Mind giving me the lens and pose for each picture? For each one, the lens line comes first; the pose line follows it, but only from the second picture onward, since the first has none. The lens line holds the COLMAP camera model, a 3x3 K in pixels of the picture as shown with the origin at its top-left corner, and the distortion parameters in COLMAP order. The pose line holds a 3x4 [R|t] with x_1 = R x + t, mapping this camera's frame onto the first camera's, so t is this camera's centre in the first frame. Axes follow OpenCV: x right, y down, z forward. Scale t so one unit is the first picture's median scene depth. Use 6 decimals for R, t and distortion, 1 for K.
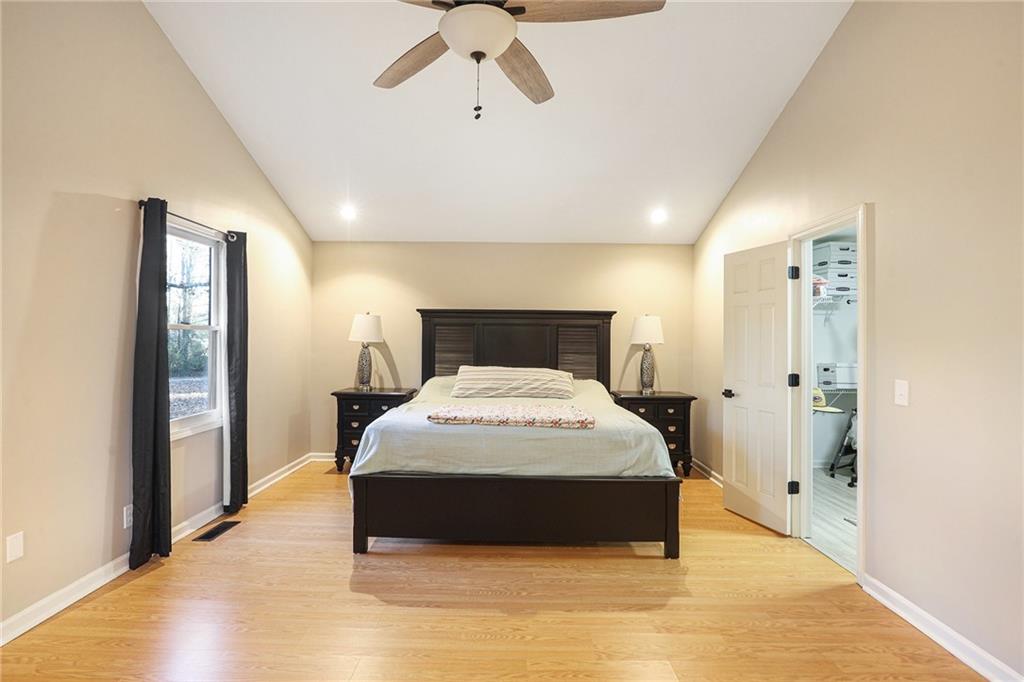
lens RADIAL K [[470.4, 0, 507.1], [0, 470.4, 338.4], [0, 0, 1]] dist [-0.022651, 0.000553]
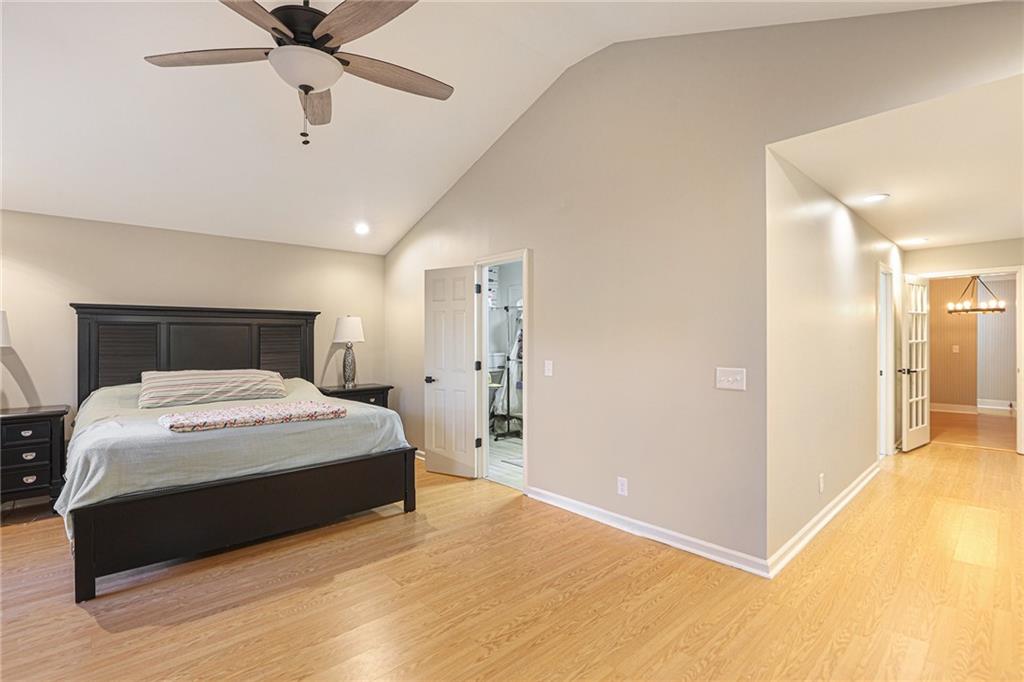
lens RADIAL K [[474.4, 0, 495.8], [0, 474.4, 342.3], [0, 0, 1]] dist [-0.010905, 0.000550]
pose [[0.743904, -0.018972, 0.668017, -0.302496], [0.010795, 0.999808, 0.016374, -0.003774], [-0.668199, -0.004970, 0.743966, -0.096513]]
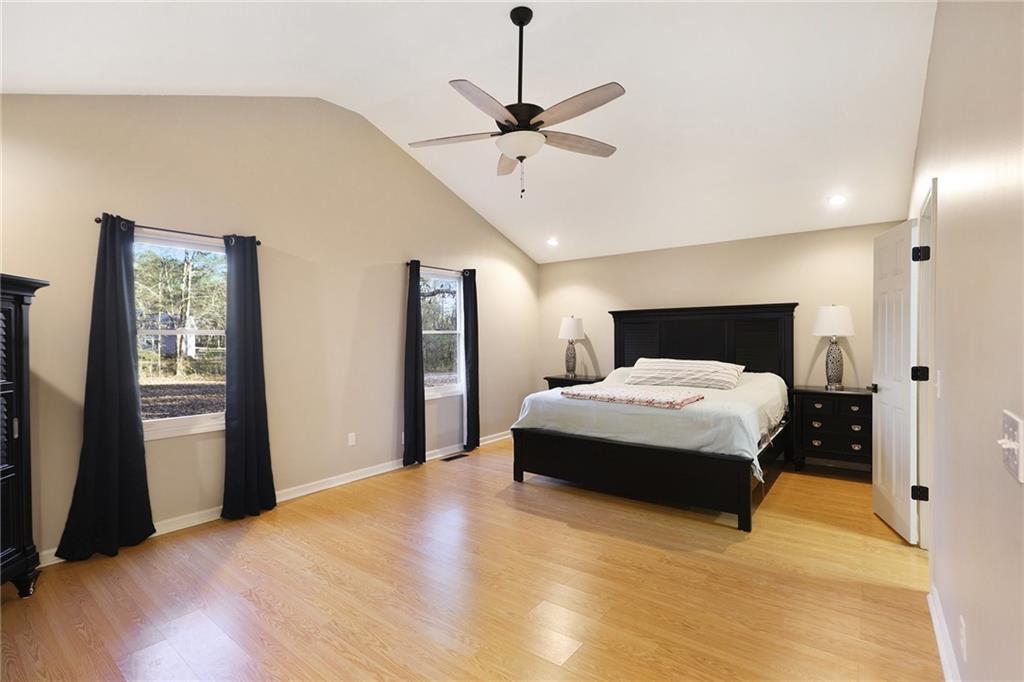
lens RADIAL K [[472.0, 0, 529.3], [0, 472.0, 337.9], [0, 0, 1]] dist [-0.003268, -0.000190]
pose [[0.815485, -0.018005, -0.578498, 0.558383], [0.021423, 0.999770, -0.000917, 0.004387], [0.578382, -0.011645, 0.815683, -0.188878]]
